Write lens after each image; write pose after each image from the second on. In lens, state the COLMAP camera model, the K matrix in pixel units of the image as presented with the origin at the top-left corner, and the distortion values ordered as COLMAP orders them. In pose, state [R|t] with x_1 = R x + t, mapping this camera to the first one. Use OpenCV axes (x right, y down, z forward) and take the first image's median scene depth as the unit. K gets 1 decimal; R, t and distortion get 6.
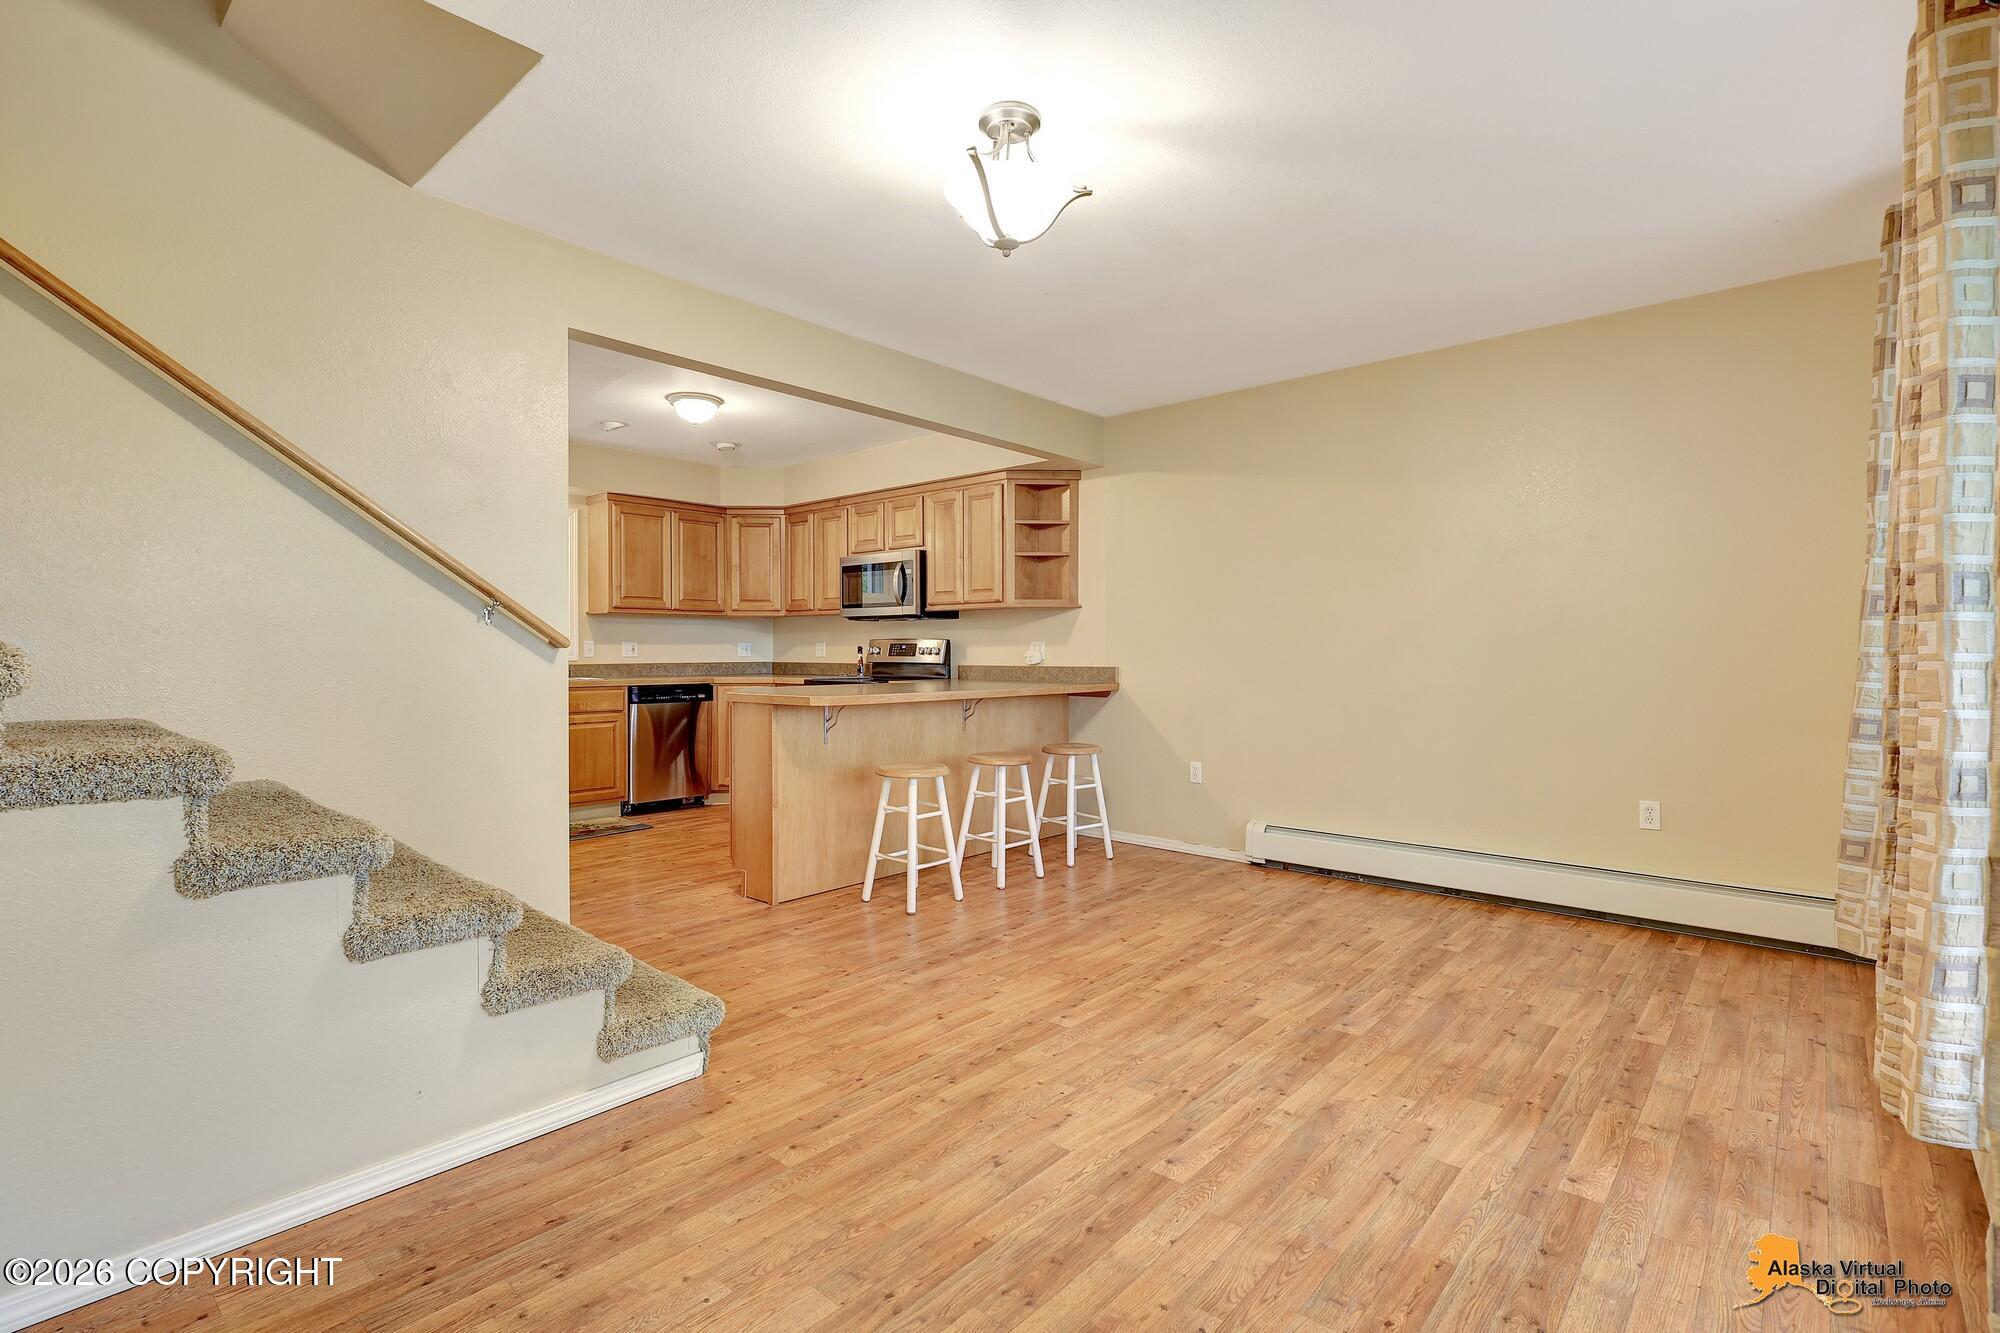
lens RADIAL K [[934.4, 0, 996.6], [0, 934.4, 668.2], [0, 0, 1]] dist [-0.001222, -0.000108]
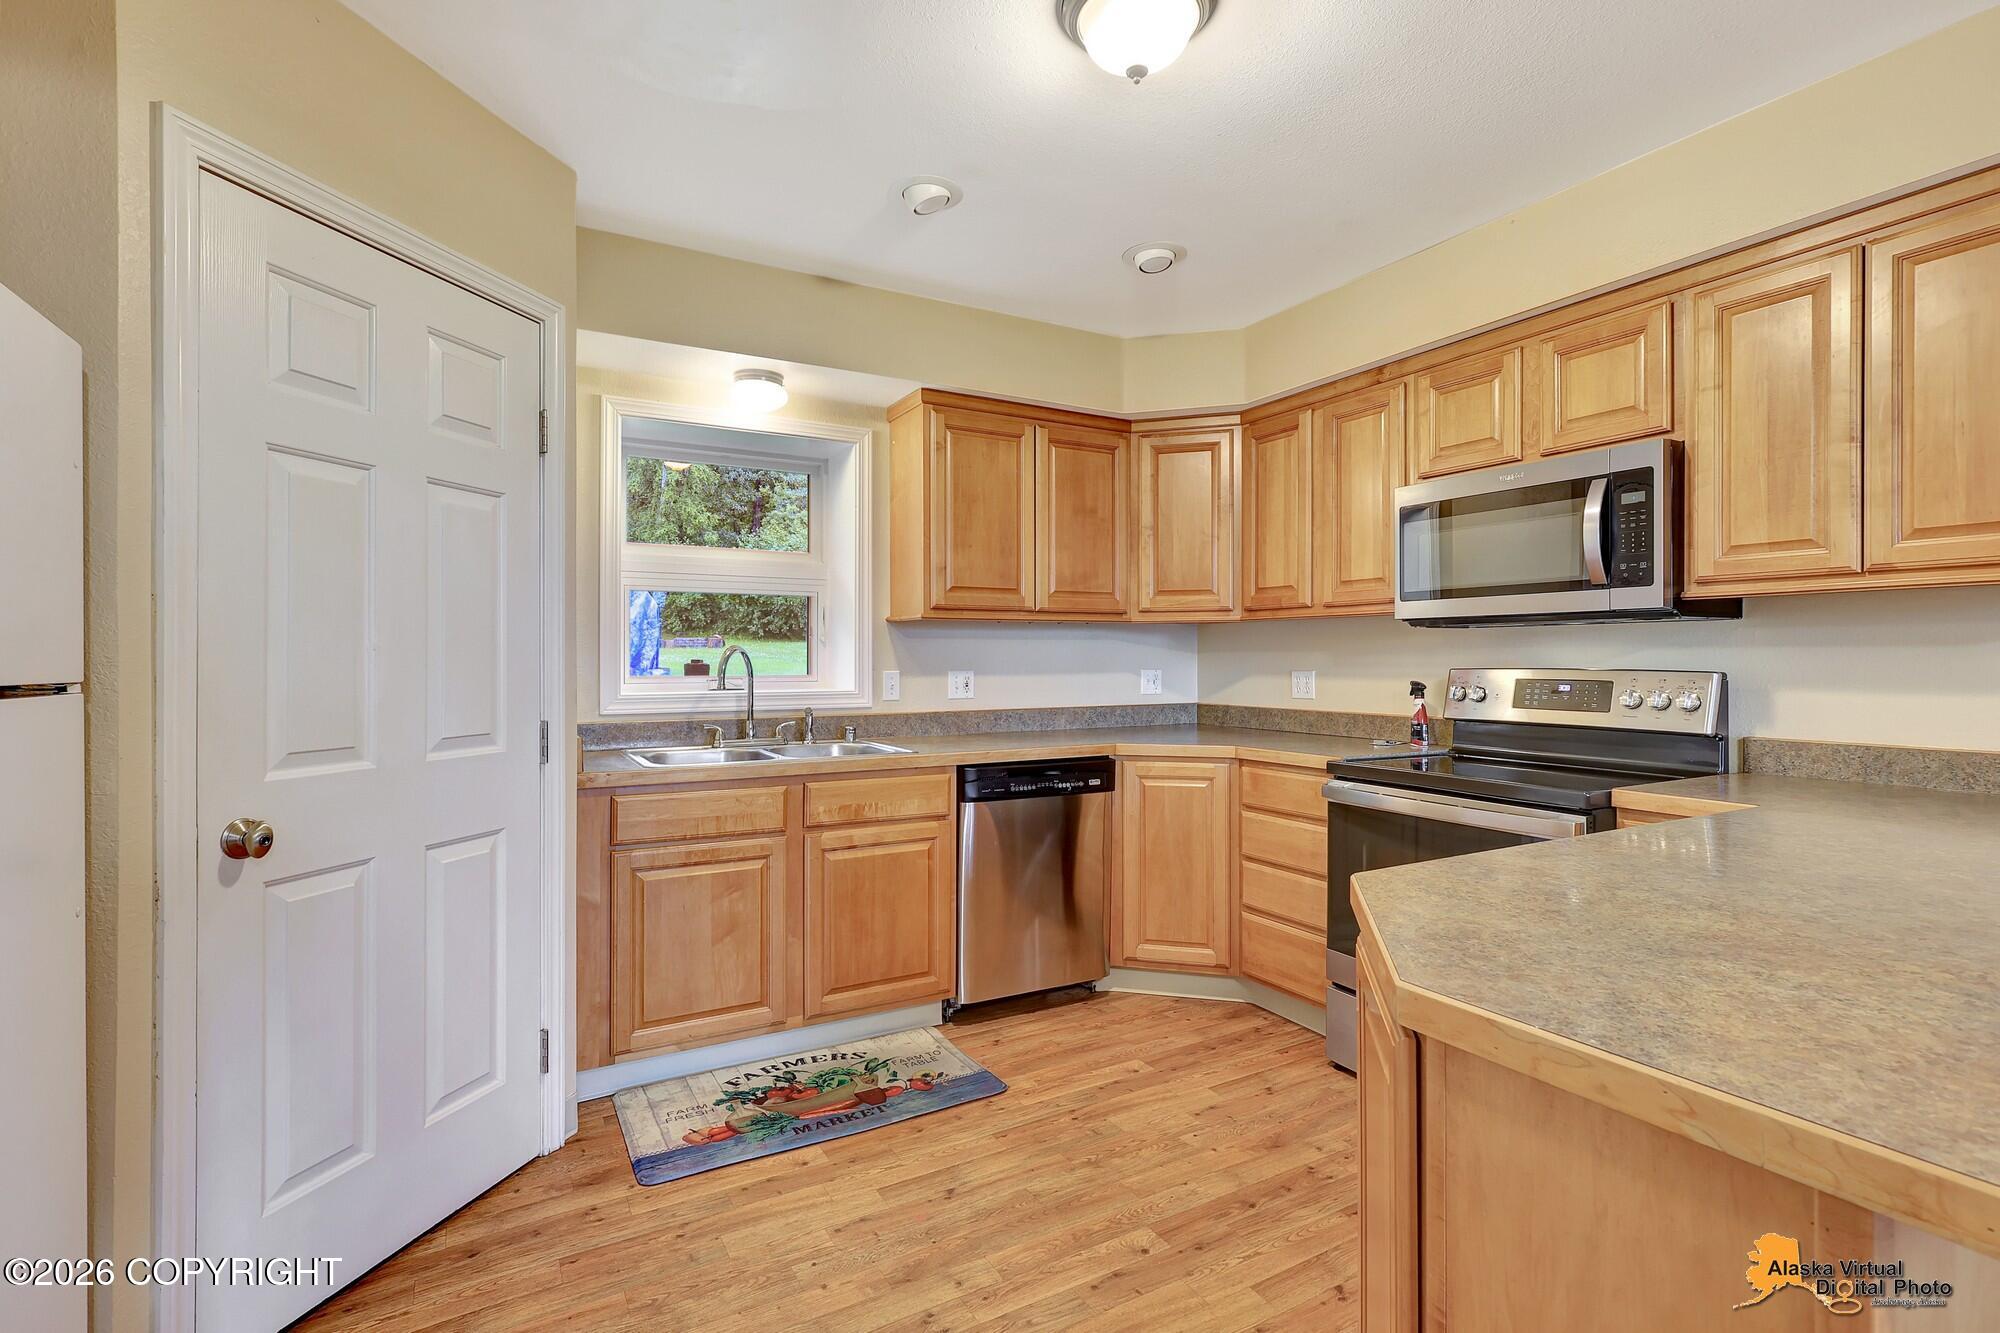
lens RADIAL K [[936.4, 0, 997.3], [0, 936.4, 657.9], [0, 0, 1]] dist [0.000578, 0.000002]
pose [[0.943907, -0.002807, -0.330199, -0.342348], [-0.003635, 0.999815, -0.018891, -0.046609], [0.330191, 0.019032, 0.943722, 0.874691]]
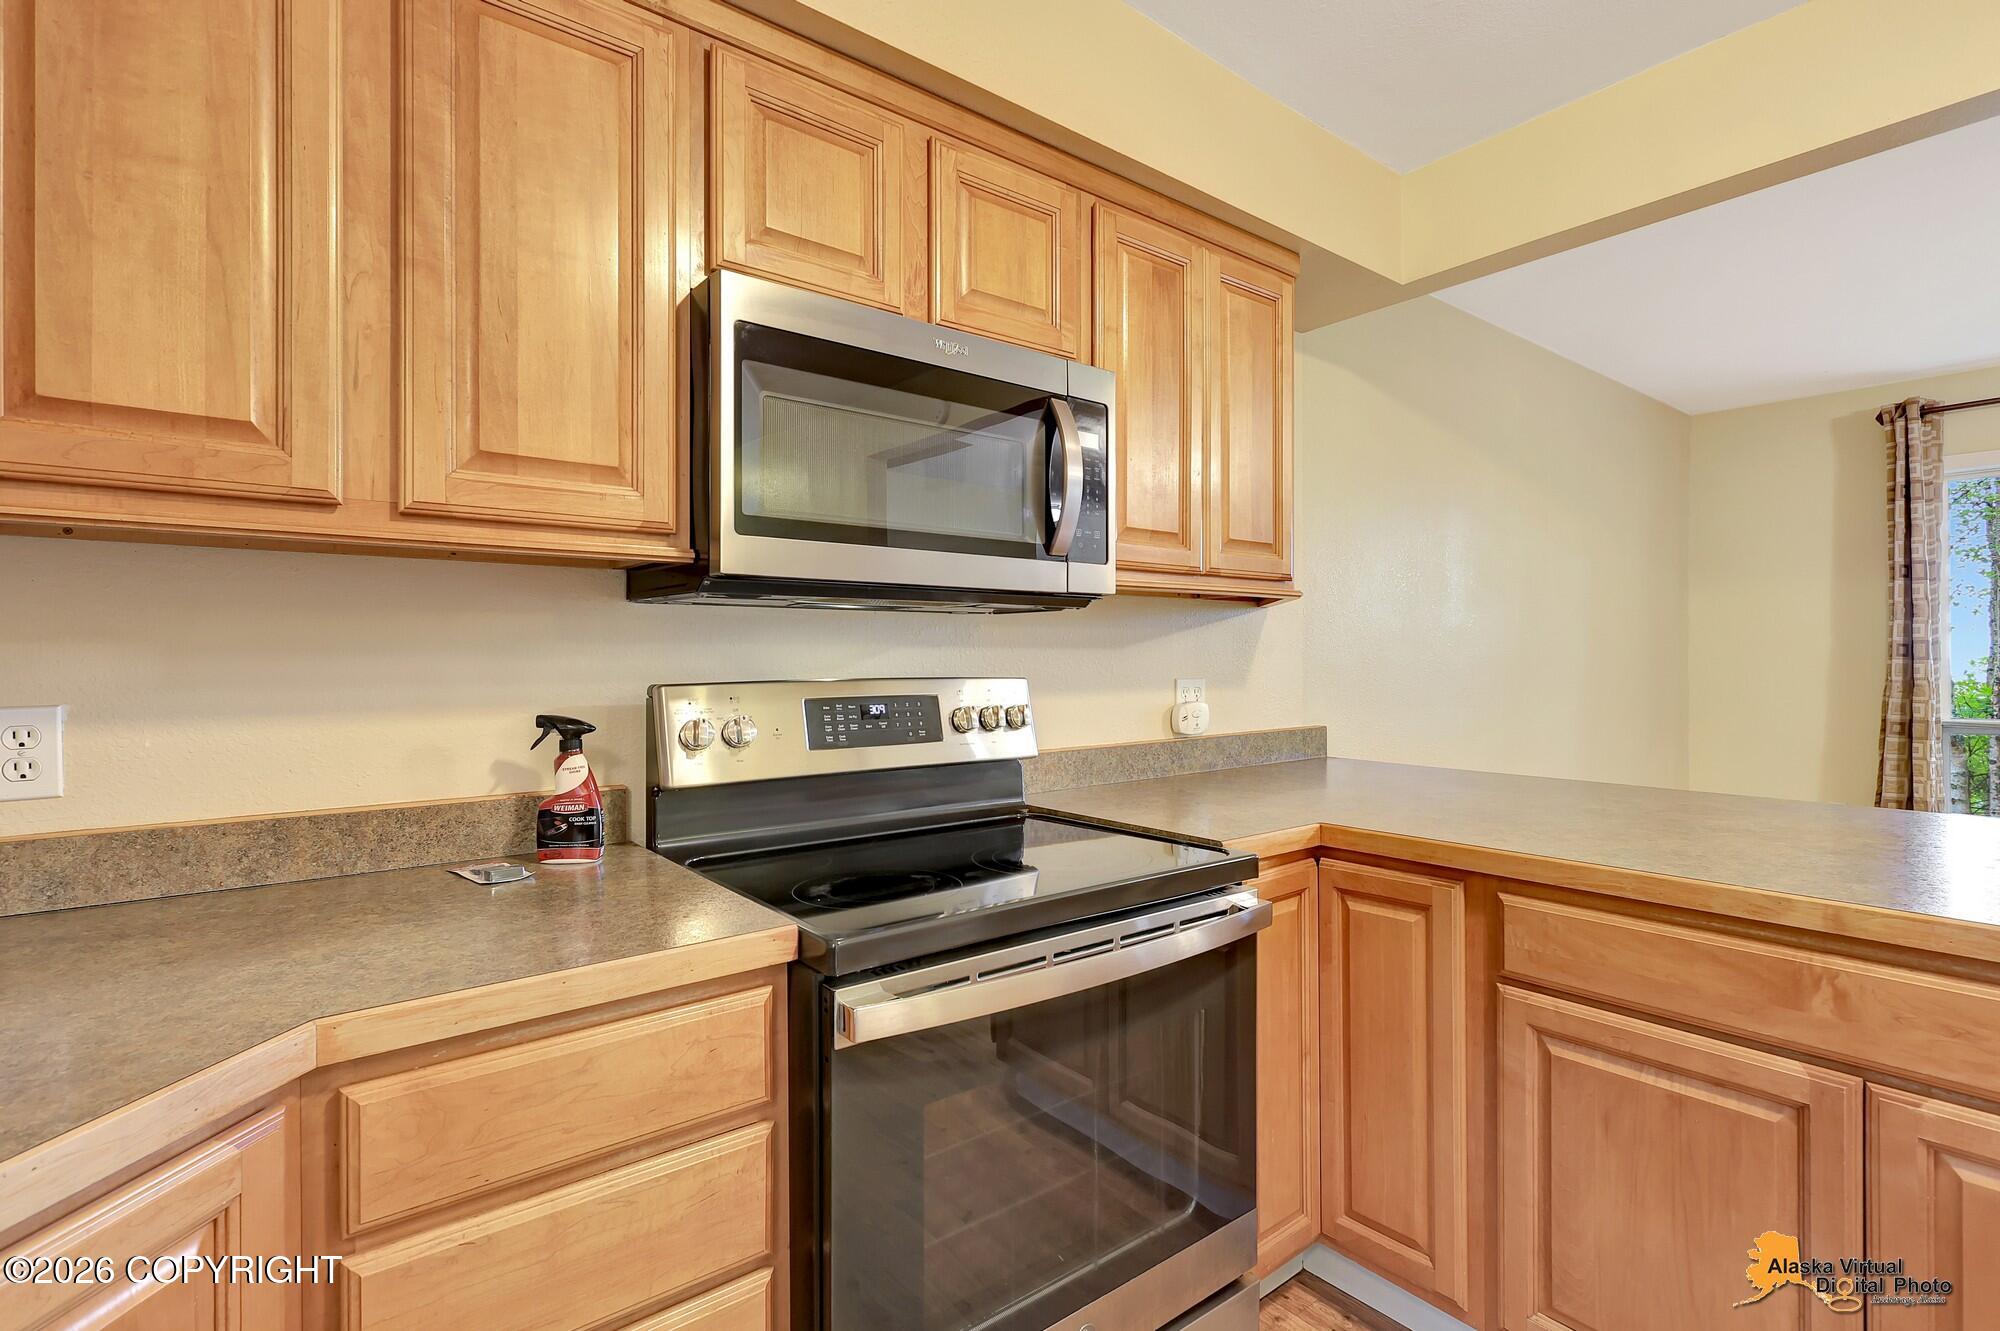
lens RADIAL K [[936.4, 0, 997.3], [0, 936.4, 656.9], [0, 0, 1]] dist [0.000578, 0.000002]
pose [[0.176094, -0.001284, 0.984373, -0.600604], [0.023267, 0.999725, -0.002858, -0.061185], [-0.984098, 0.023407, 0.176075, 1.561338]]
